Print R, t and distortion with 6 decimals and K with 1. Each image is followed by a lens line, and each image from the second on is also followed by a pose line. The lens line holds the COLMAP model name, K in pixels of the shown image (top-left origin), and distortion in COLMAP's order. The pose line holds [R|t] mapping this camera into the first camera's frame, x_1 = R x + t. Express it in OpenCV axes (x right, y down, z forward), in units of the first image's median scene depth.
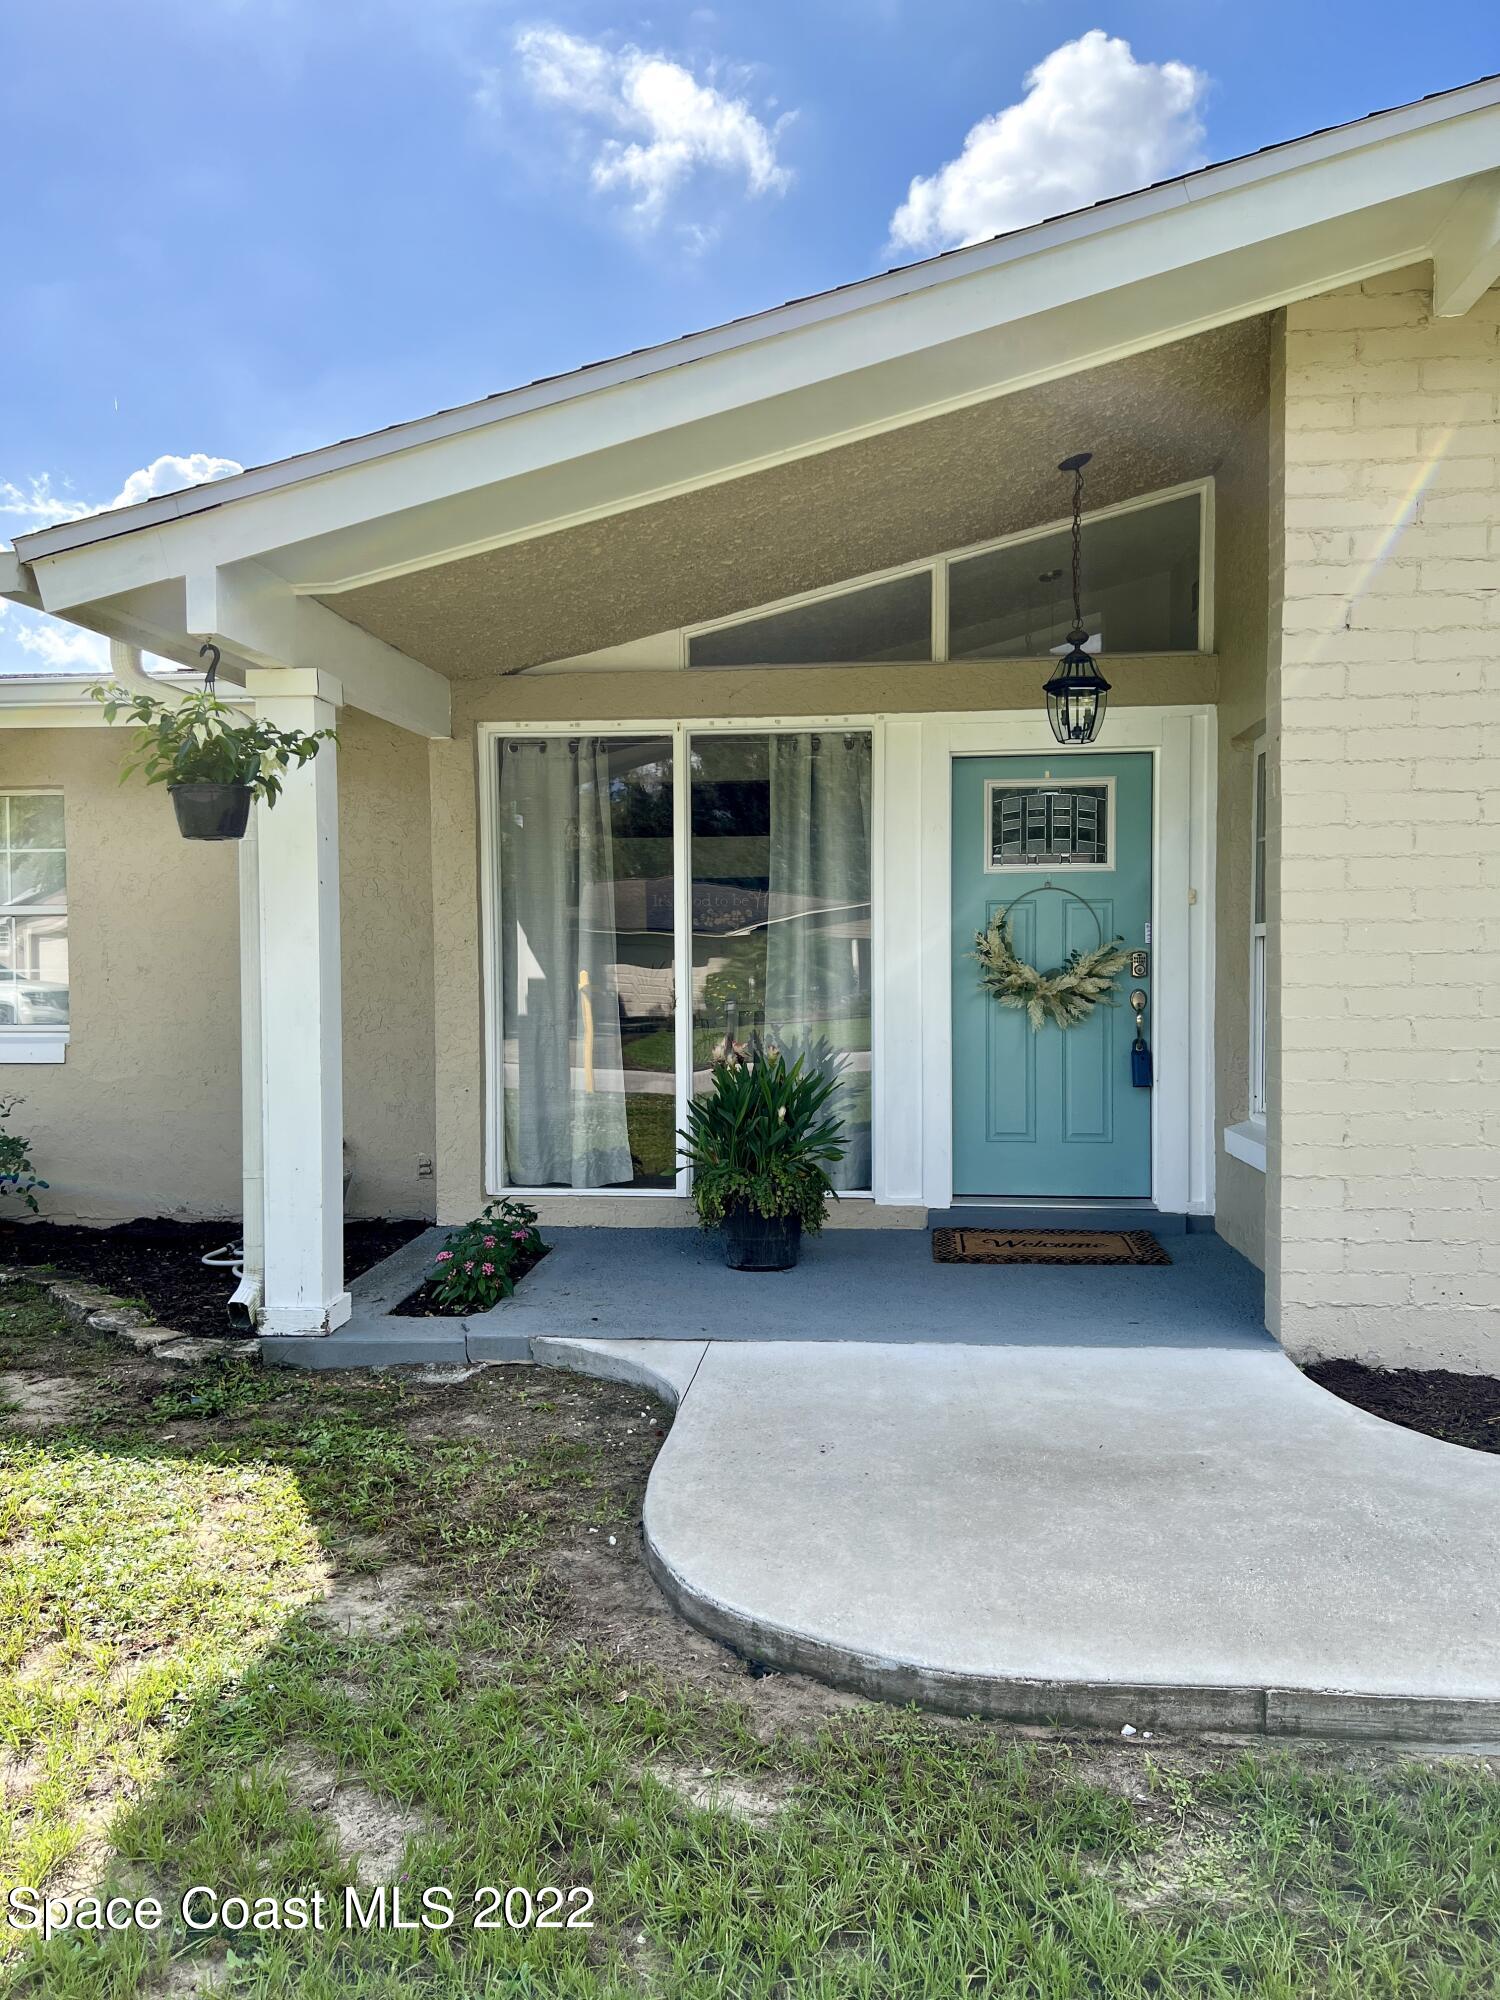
lens RADIAL K [[1514.9, 0, 744.1], [0, 1514.9, 1007.7], [0, 0, 1]] dist [0.044943, -0.055890]
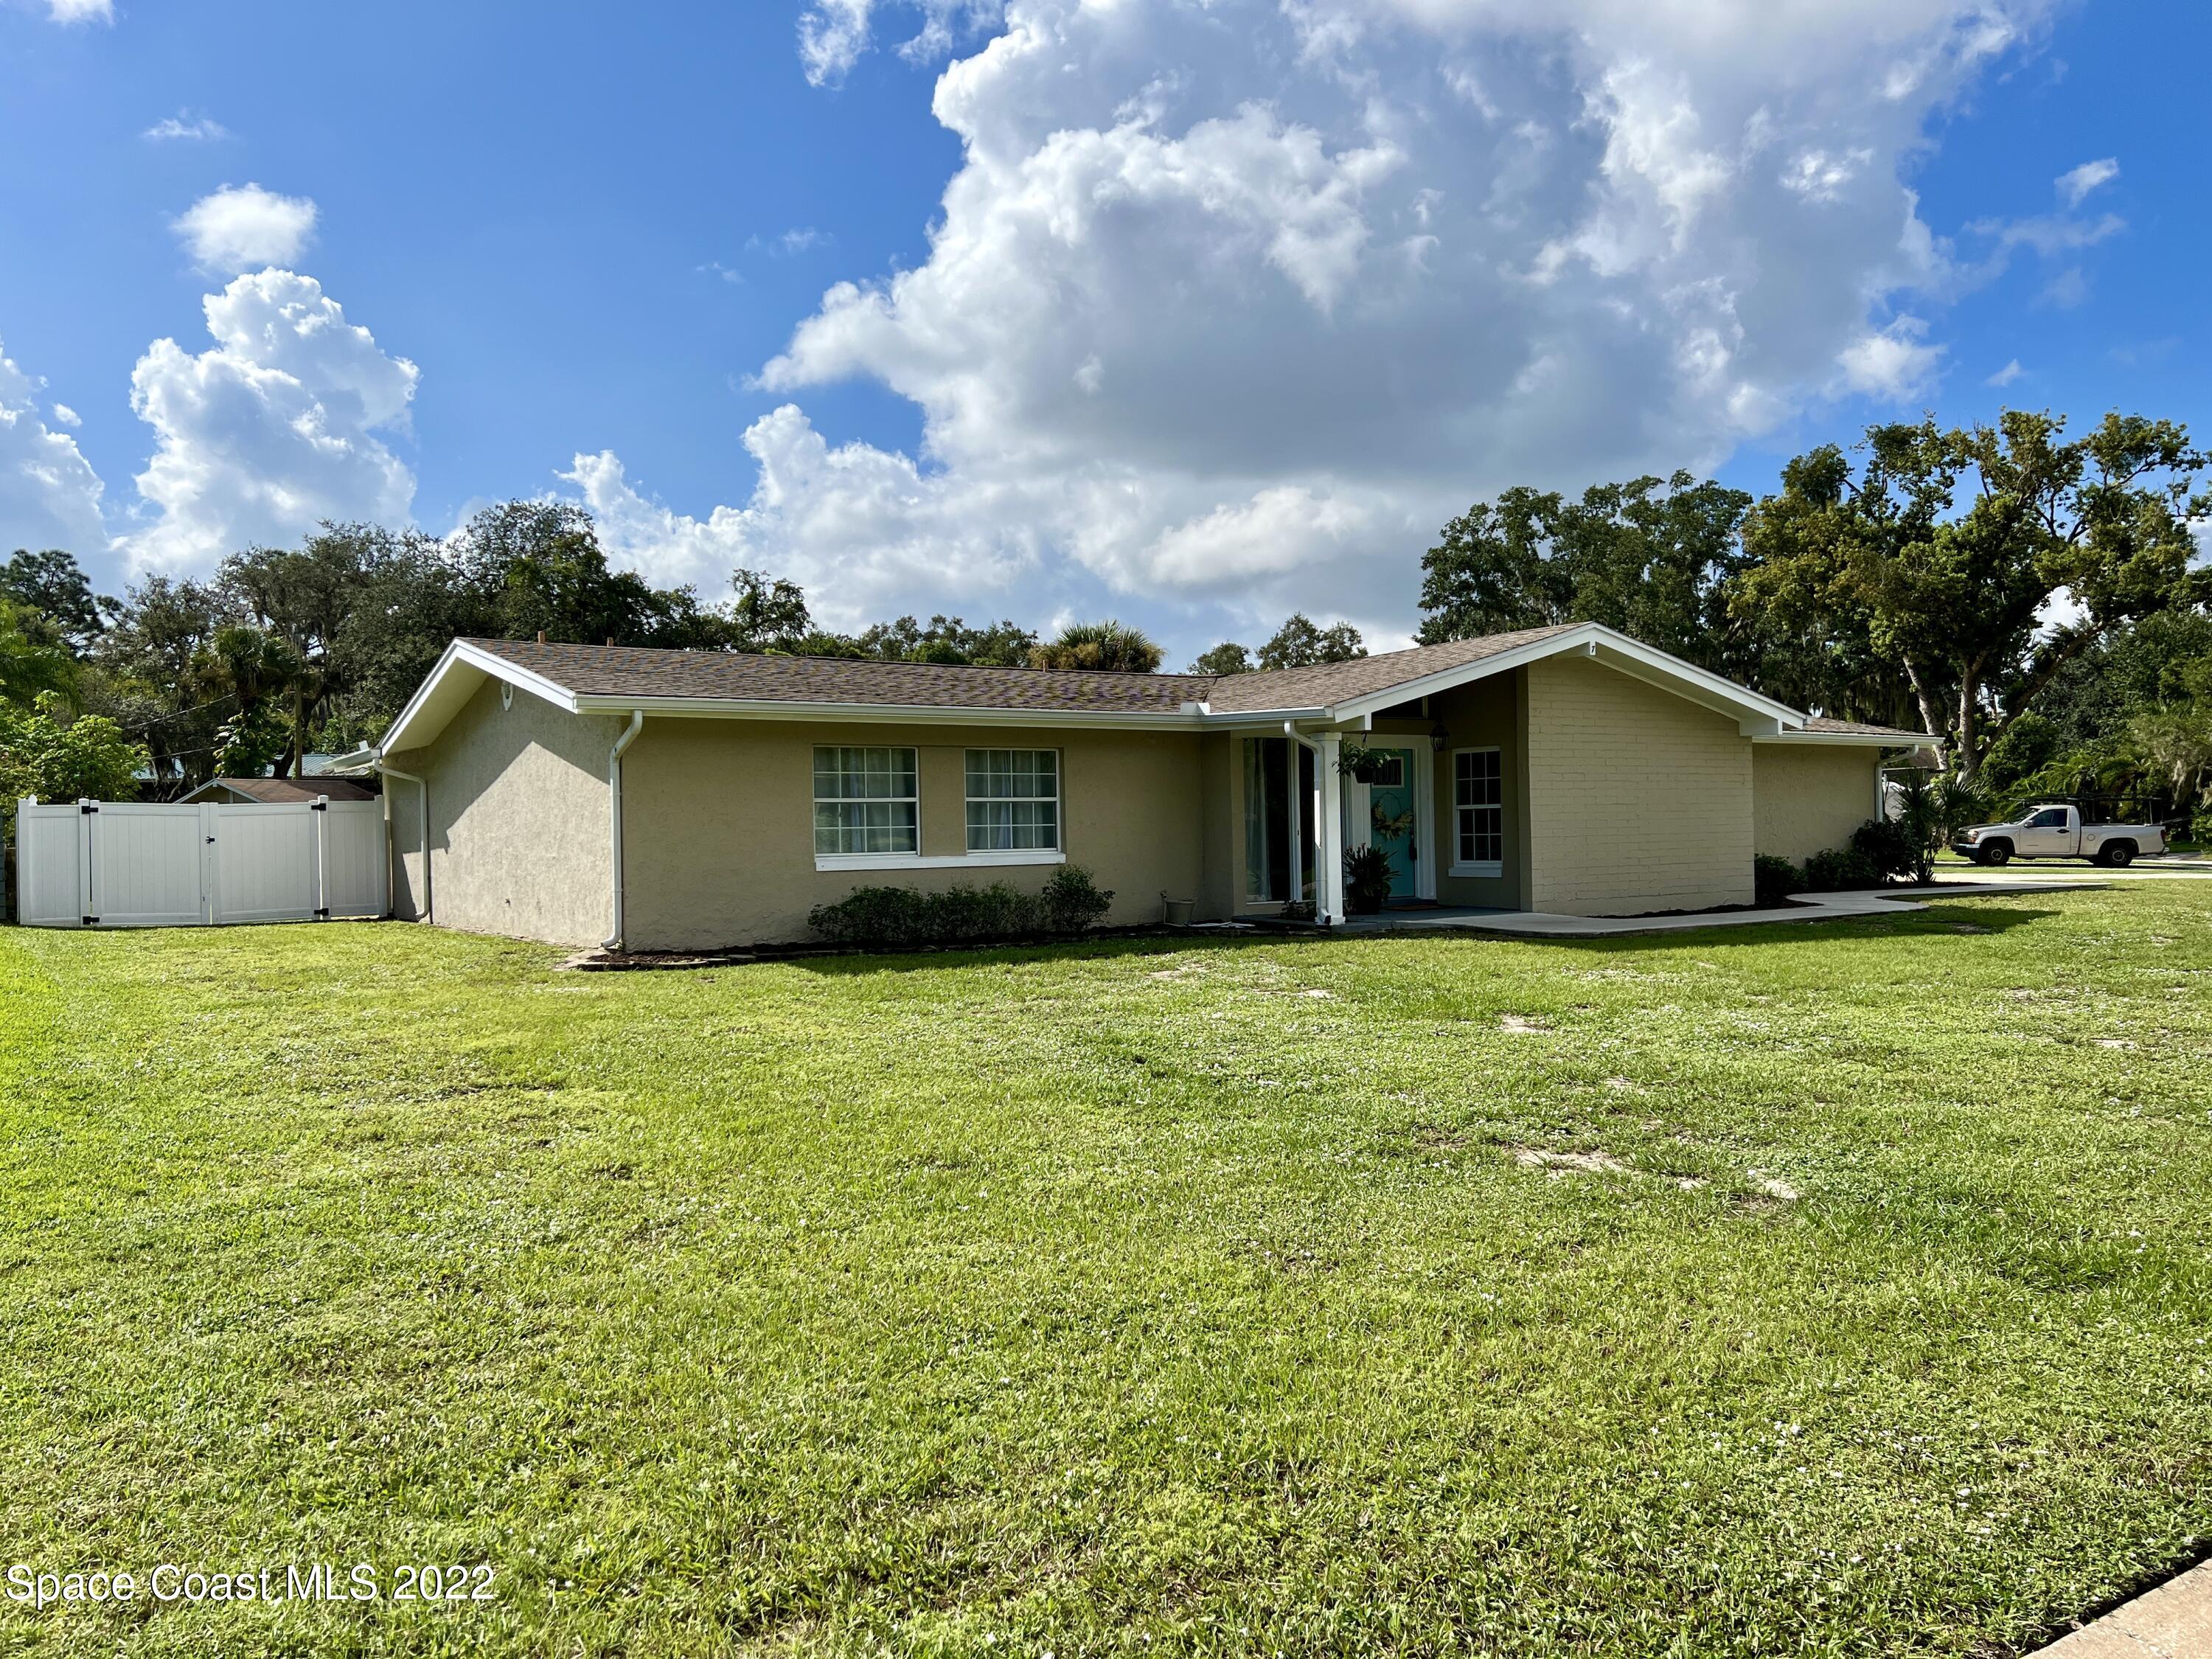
lens RADIAL K [[1675.5, 0, 1103.7], [0, 1675.5, 829.8], [0, 0, 1]] dist [0.044943, -0.055890]
pose [[0.776122, -0.006872, 0.630545, -3.646595], [0.032483, 0.999049, -0.029095, 0.111560], [-0.629746, 0.043063, 0.775607, -1.900641]]
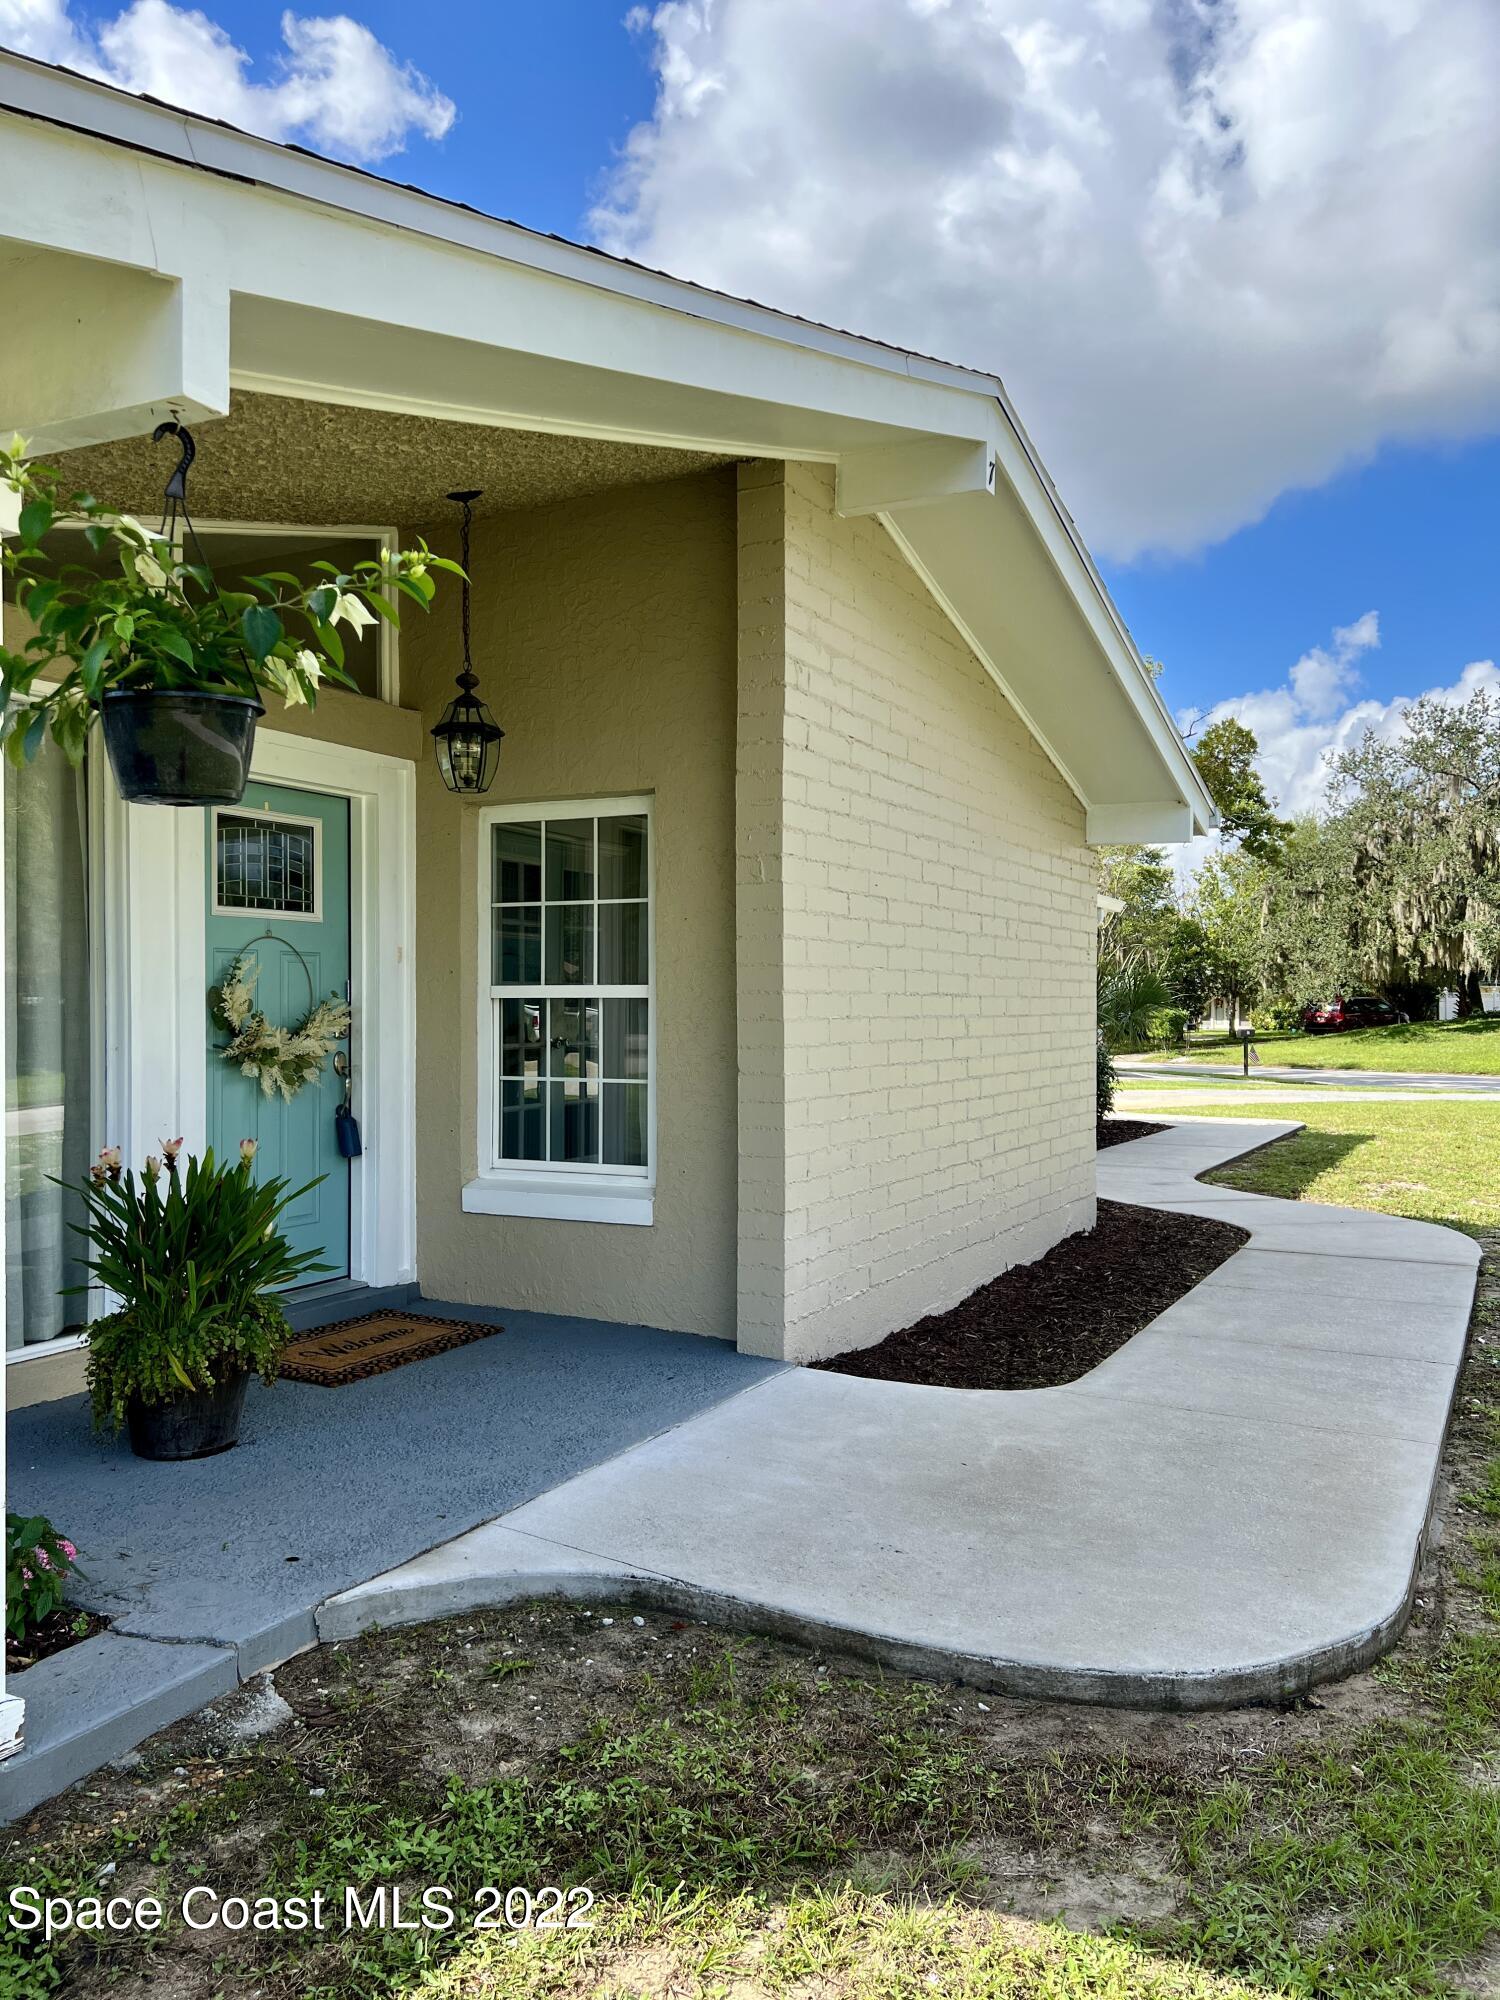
lens RADIAL K [[1514.9, 0, 746.8], [0, 1514.9, 1004.1], [0, 0, 1]] dist [0.044943, -0.055890]
pose [[0.373796, 0.005618, 0.927494, -0.791854], [0.023649, 0.999599, -0.015585, -0.032432], [-0.927209, 0.027760, 0.373514, 0.664826]]
